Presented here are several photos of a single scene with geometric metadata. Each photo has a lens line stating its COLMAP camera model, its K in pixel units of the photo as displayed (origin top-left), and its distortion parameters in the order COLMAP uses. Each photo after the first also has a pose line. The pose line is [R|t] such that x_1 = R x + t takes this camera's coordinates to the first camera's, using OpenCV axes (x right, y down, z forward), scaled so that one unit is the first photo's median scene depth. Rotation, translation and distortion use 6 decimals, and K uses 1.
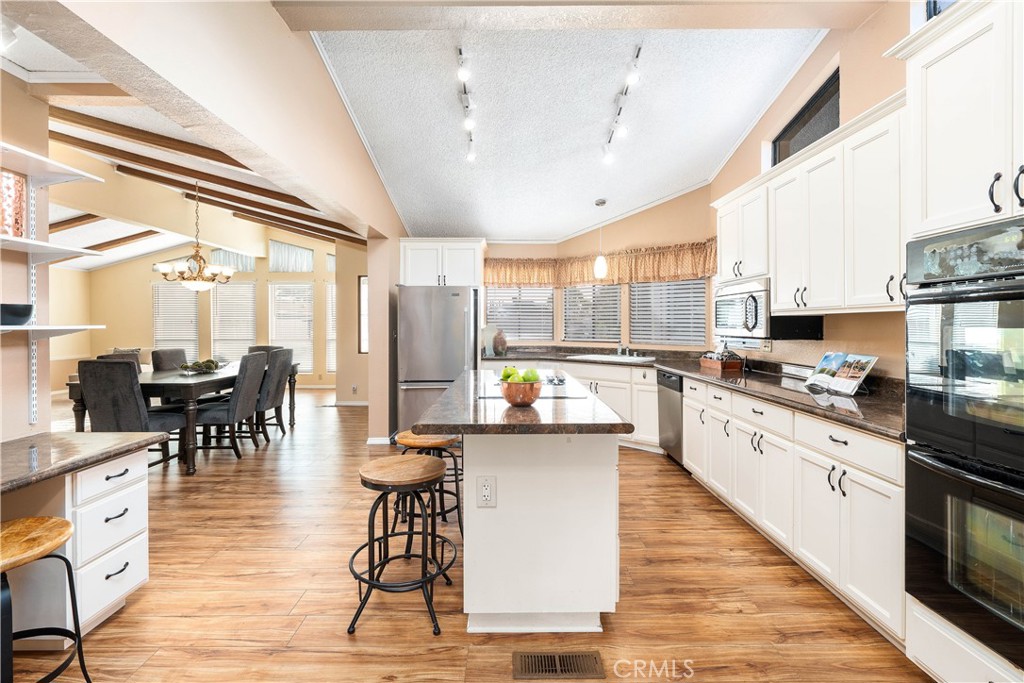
lens RADIAL K [[474.0, 0, 511.5], [0, 474.0, 323.6], [0, 0, 1]] dist [-0.001917, 0.000308]
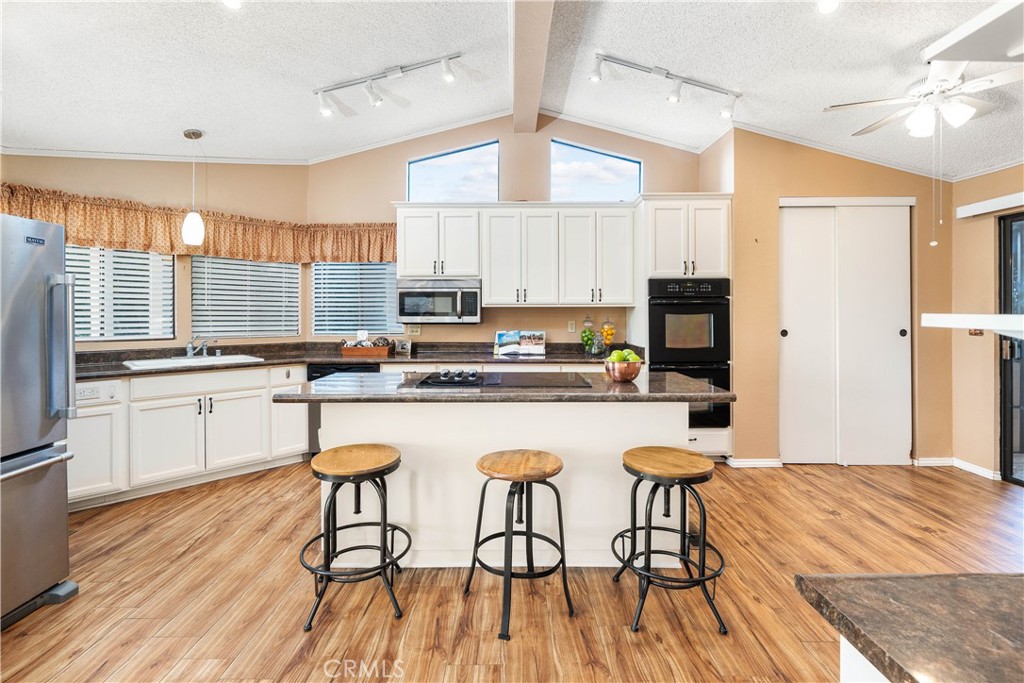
lens RADIAL K [[469.5, 0, 522.6], [0, 469.5, 309.6], [0, 0, 1]] dist [-0.004052, -0.000316]
pose [[0.012948, -0.000528, 0.999916, -0.844830], [-0.003261, 0.999995, 0.000570, -0.010442], [-0.999911, -0.003268, 0.012946, 0.905950]]
